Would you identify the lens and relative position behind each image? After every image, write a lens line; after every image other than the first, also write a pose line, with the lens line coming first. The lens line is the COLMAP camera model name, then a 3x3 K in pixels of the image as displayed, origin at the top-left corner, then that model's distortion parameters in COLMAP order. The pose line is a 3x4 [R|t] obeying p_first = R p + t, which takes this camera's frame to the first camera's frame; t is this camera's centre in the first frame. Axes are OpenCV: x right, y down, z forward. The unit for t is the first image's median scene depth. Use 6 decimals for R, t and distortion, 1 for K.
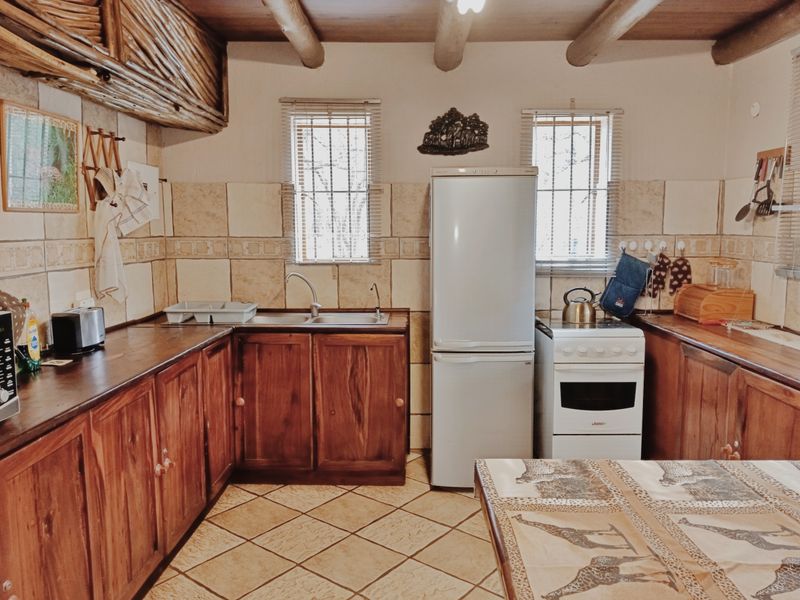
lens RADIAL K [[620.5, 0, 402.6], [0, 620.5, 299.5], [0, 0, 1]] dist [0.088923, -0.157075]
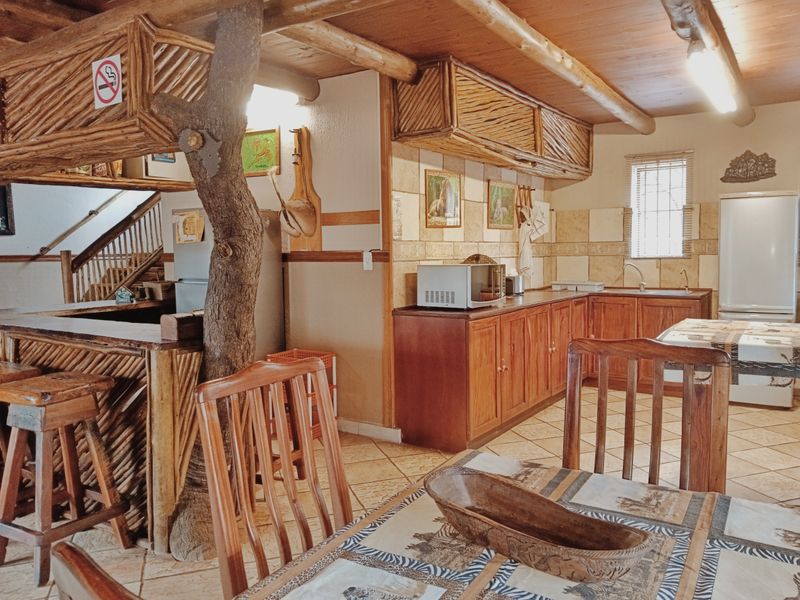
lens RADIAL K [[620.5, 0, 402.6], [0, 620.5, 299.5], [0, 0, 1]] dist [0.088923, -0.157075]
pose [[0.848145, 0.028368, -0.529004, 0.187757], [-0.046516, 0.998696, -0.021022, 0.112615], [0.527718, 0.042437, 0.848359, -0.673831]]
